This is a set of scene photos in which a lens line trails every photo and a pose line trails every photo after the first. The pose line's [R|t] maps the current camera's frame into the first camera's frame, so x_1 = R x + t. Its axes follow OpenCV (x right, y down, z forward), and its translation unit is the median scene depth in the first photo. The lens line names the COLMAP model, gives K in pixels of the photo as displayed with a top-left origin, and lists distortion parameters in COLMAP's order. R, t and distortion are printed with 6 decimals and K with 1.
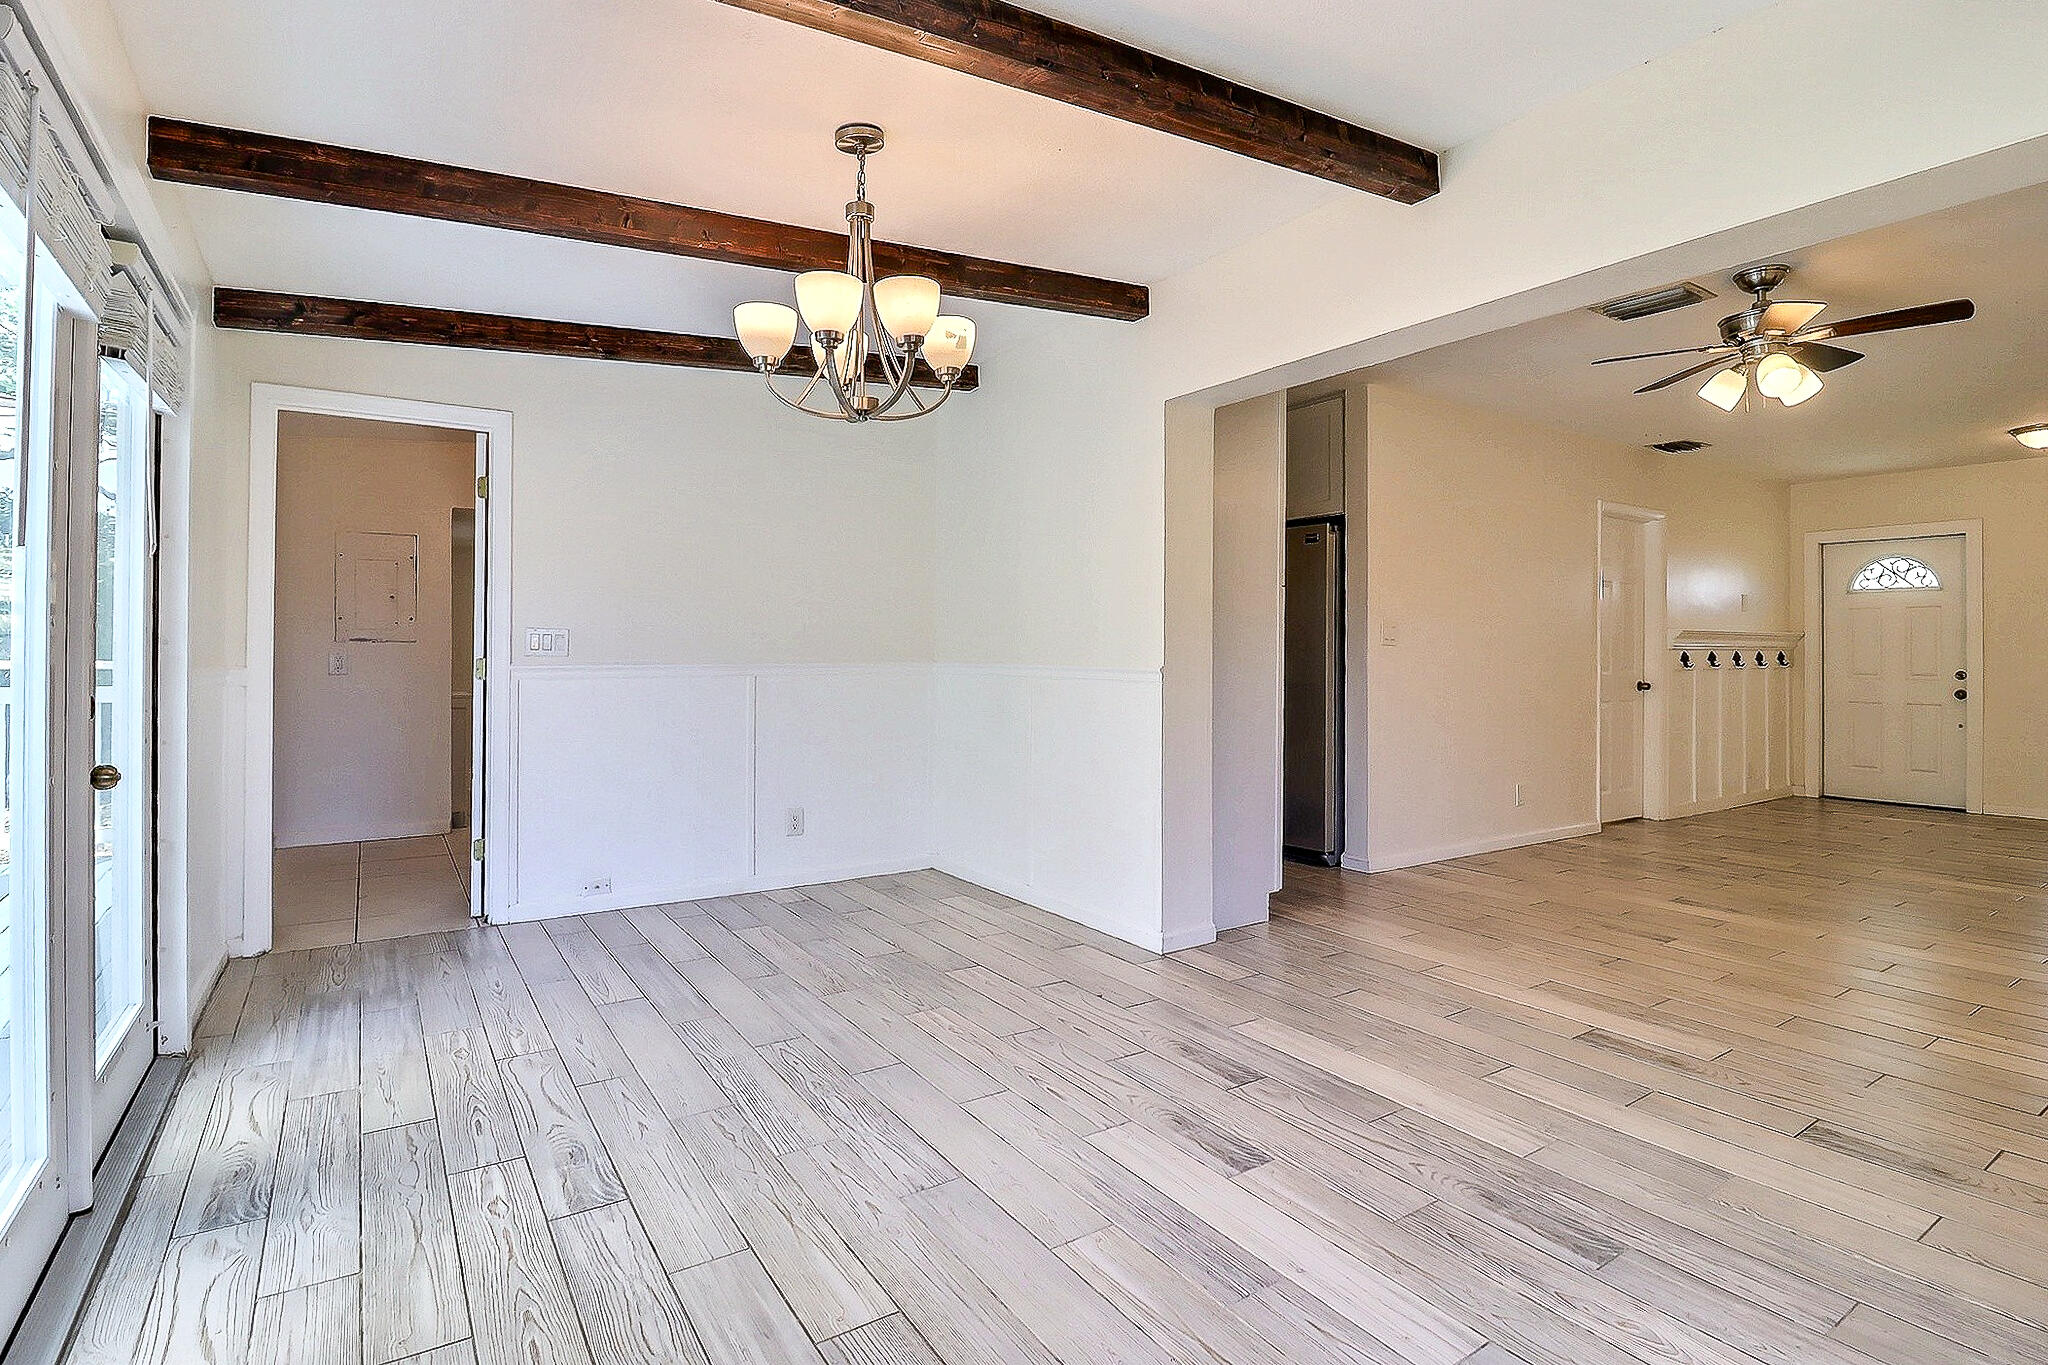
lens RADIAL K [[967.8, 0, 969.0], [0, 967.8, 650.8], [0, 0, 1]] dist [-0.041024, -0.000474]
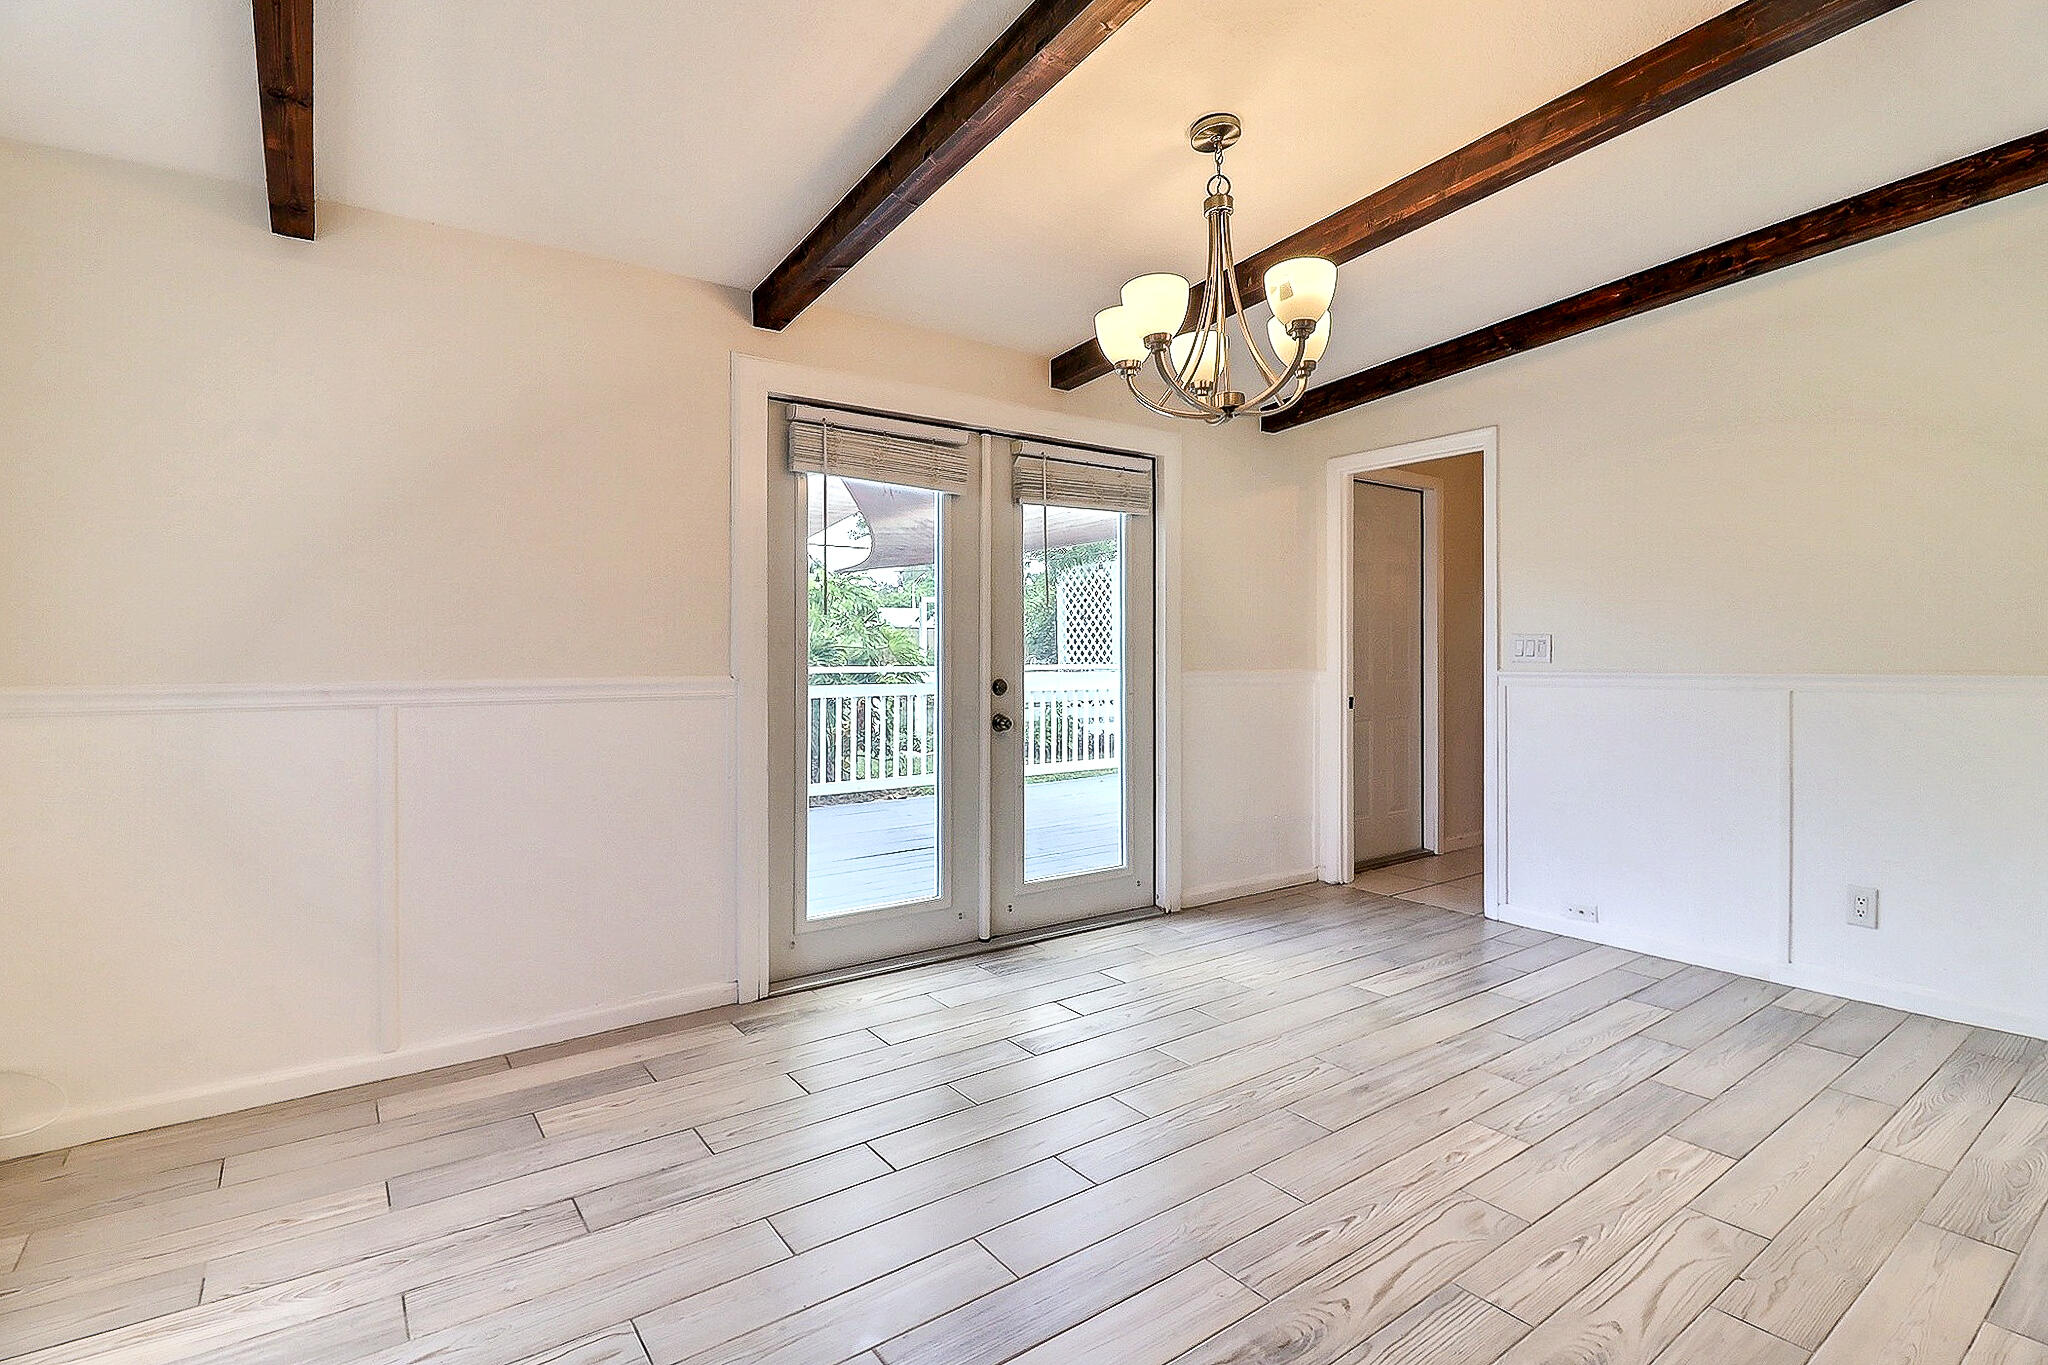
lens RADIAL K [[946.3, 0, 1075.6], [0, 946.3, 662.1], [0, 0, 1]] dist [-0.019015, -0.000355]
pose [[0.100981, -0.002502, -0.994885, 0.639224], [0.002193, 0.999995, -0.002293, 0.007982], [0.994886, -0.001950, 0.100986, 0.585338]]
